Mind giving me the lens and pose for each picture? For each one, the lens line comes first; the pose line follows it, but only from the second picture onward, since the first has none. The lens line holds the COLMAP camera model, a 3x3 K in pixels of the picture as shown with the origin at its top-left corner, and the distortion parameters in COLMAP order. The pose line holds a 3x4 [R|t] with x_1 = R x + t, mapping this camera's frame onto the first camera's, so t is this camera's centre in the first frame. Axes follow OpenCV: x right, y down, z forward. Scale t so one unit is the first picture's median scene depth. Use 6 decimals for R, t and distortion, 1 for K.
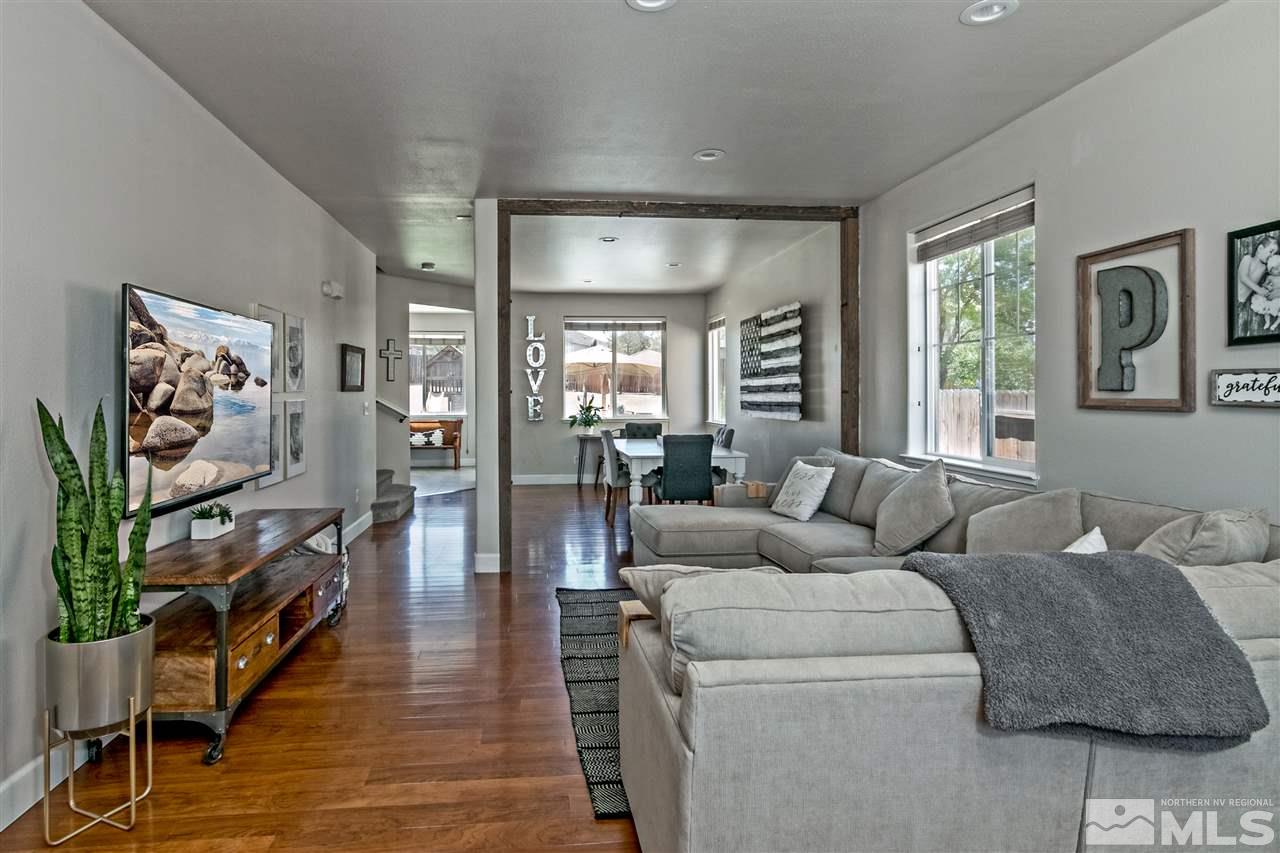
lens RADIAL K [[691.0, 0, 598.8], [0, 691.0, 393.6], [0, 0, 1]] dist [0.001458, 0.003265]
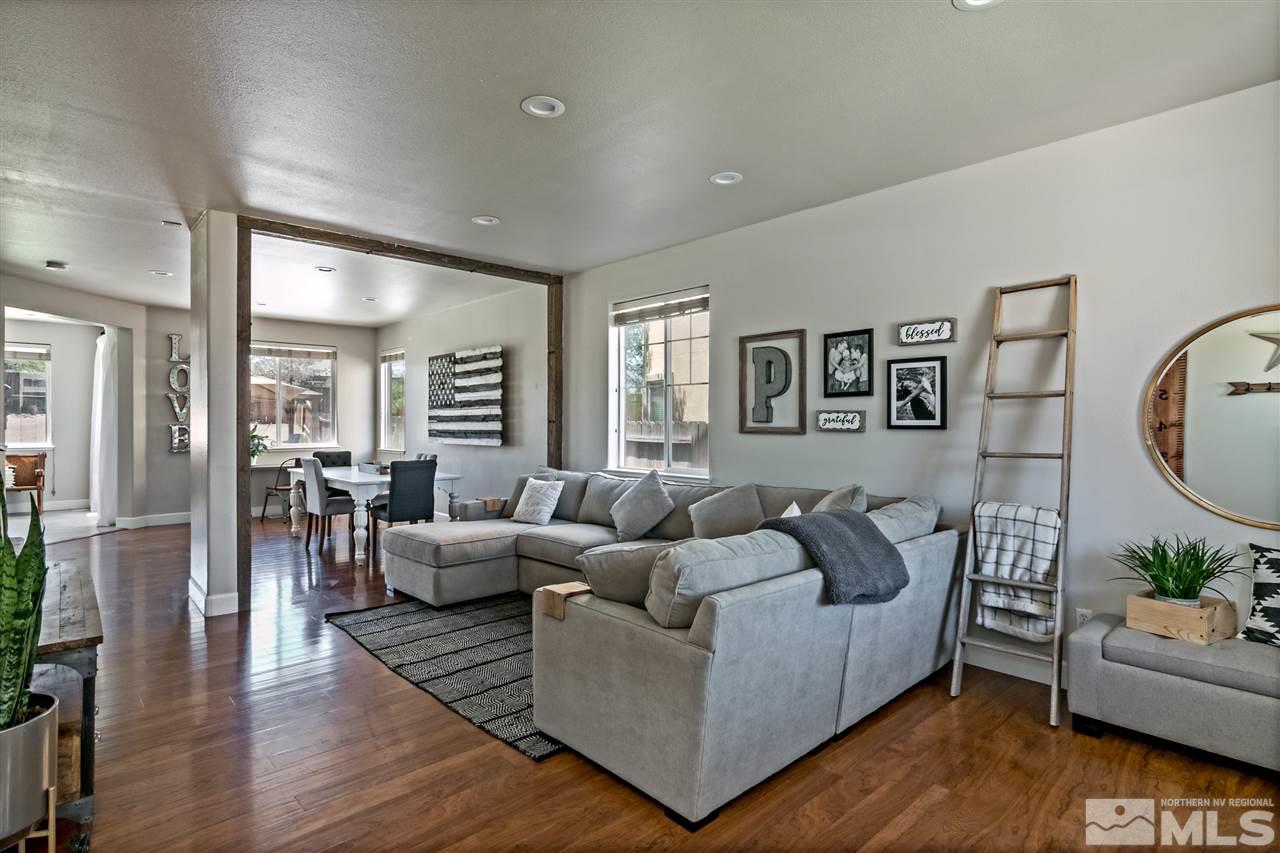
lens RADIAL K [[633.3, 0, 628.7], [0, 633.3, 425.1], [0, 0, 1]] dist [0.001166, -0.000286]
pose [[0.801499, 0.001723, 0.597994, -0.234773], [-0.003887, 0.999990, 0.002328, 0.000654], [-0.597984, -0.004190, 0.801497, -0.007183]]
